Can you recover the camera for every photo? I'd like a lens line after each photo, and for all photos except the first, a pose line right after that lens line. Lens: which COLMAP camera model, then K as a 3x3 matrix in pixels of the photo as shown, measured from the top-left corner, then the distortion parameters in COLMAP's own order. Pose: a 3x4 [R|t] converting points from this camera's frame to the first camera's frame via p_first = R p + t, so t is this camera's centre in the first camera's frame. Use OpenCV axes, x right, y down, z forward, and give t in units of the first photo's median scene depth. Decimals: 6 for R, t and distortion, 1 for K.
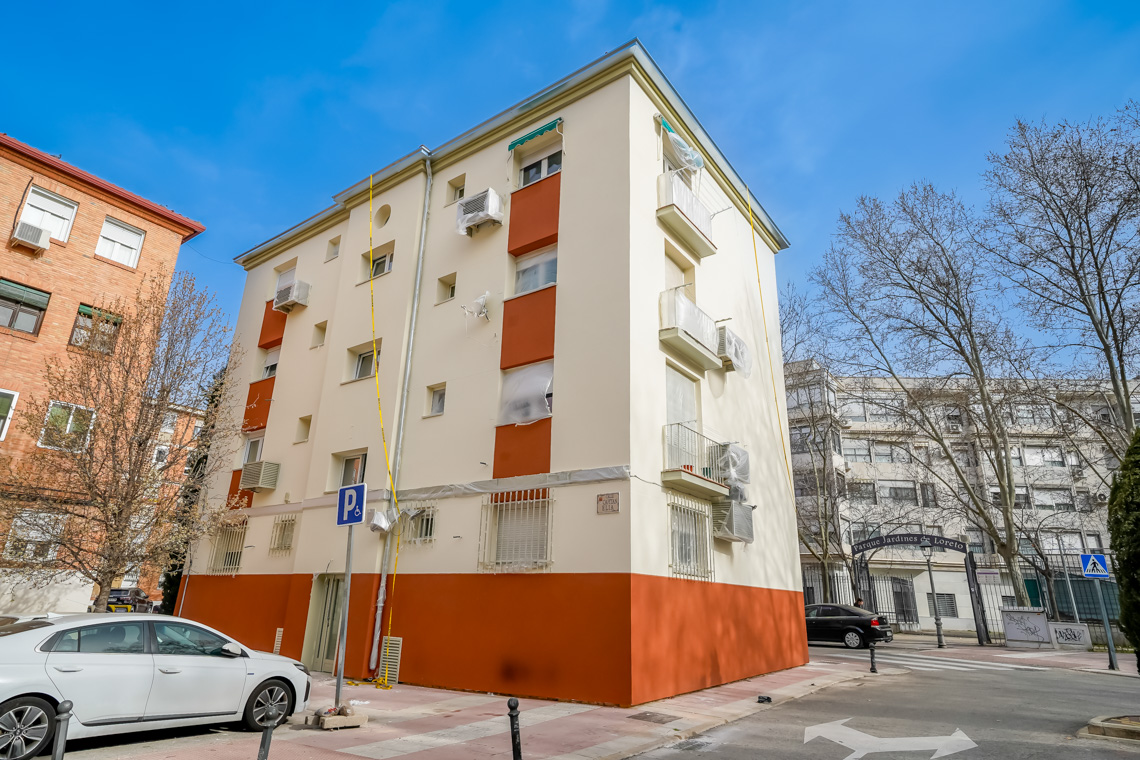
lens RADIAL K [[653.1, 0, 570.0], [0, 653.1, 380.0], [0, 0, 1]] dist [0.022371, 0.000752]
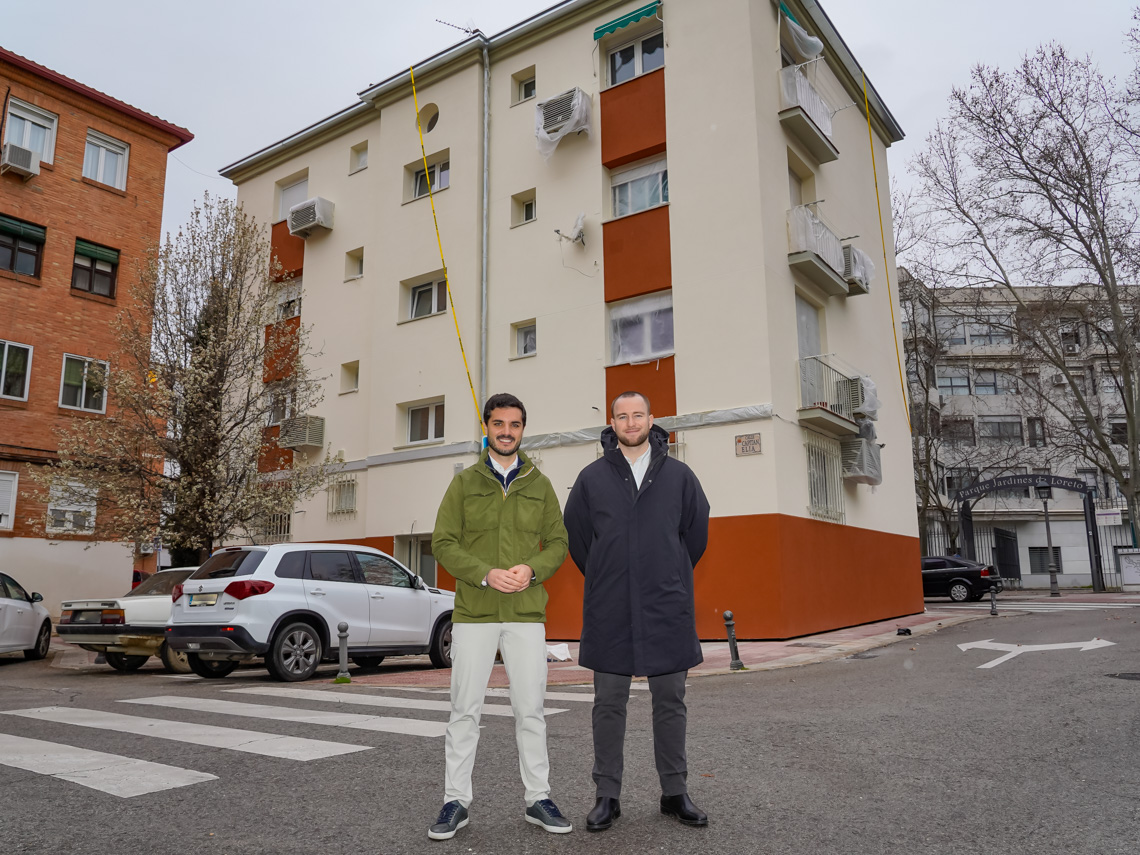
lens RADIAL K [[880.3, 0, 573.6], [0, 880.3, 420.9], [0, 0, 1]] dist [-0.021821, 0.003510]
pose [[0.999095, -0.035316, 0.023708, -0.141247], [0.031722, 0.989949, 0.137822, -0.018051], [-0.028337, -0.136945, 0.990173, -0.157761]]
